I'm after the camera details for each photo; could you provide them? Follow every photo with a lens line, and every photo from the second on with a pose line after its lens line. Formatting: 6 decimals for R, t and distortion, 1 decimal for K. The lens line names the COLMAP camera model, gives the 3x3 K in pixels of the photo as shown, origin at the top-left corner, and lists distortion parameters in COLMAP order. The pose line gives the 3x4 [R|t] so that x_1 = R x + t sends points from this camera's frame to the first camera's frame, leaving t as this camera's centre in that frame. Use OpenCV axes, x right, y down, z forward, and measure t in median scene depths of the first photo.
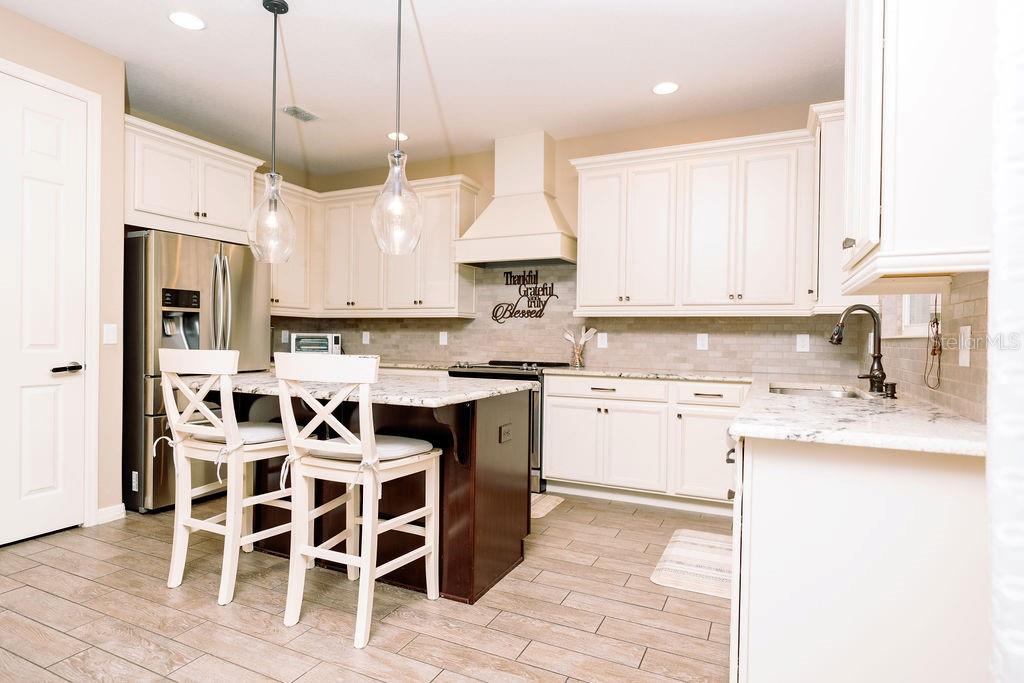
lens RADIAL K [[551.9, 0, 512.6], [0, 551.9, 349.4], [0, 0, 1]] dist [-0.021166, 0.008775]
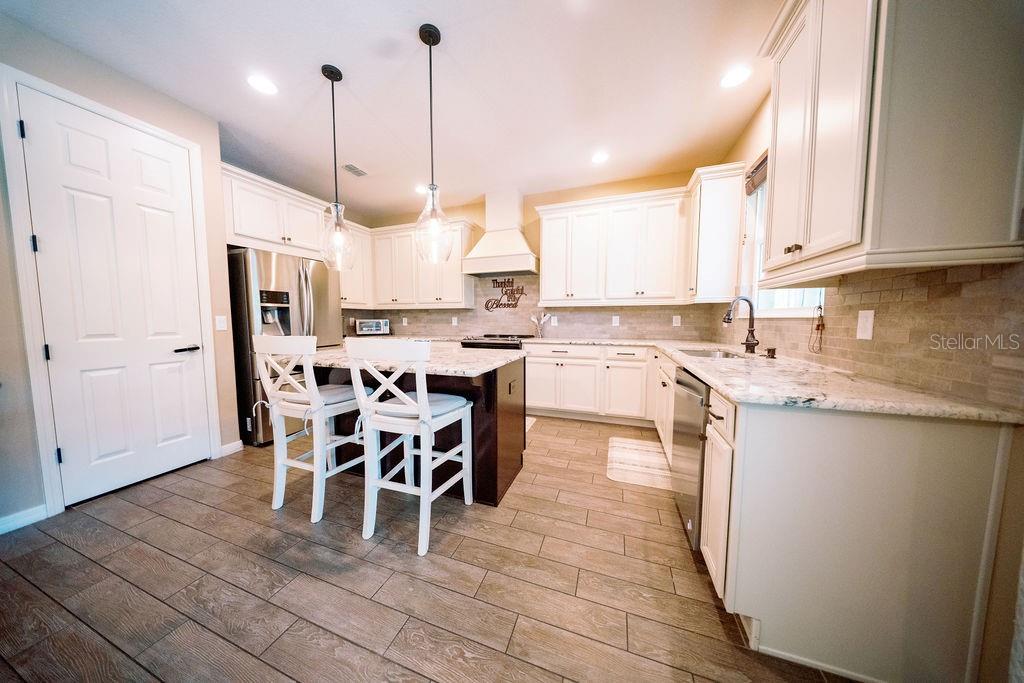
lens RADIAL K [[297.9, 0, 510.8], [0, 297.9, 343.4], [0, 0, 1]] dist [-0.006645, -0.000831]
pose [[0.995034, -0.023966, 0.096610, -0.073753], [0.017863, 0.997819, 0.063544, -0.011957], [-0.097922, -0.061503, 0.993292, 0.174541]]
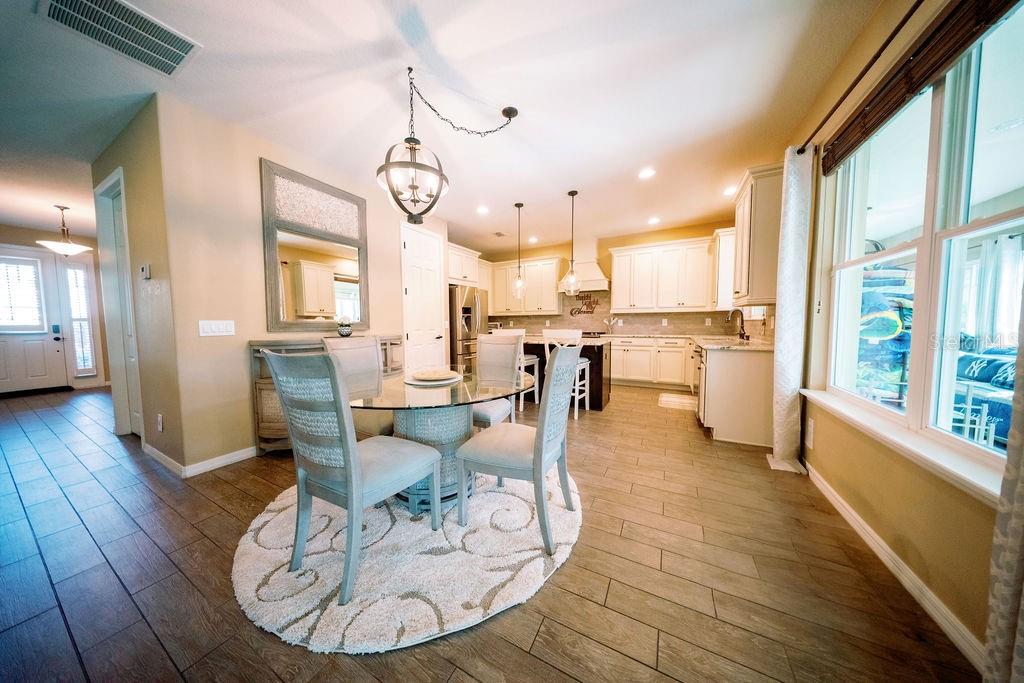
lens RADIAL K [[297.9, 0, 508.2], [0, 297.9, 343.6], [0, 0, 1]] dist [-0.006645, -0.000831]
pose [[0.998097, -0.019122, -0.058621, -0.351117], [0.022119, 0.998459, 0.050905, -0.002647], [0.057557, -0.052105, 0.996982, -0.466369]]
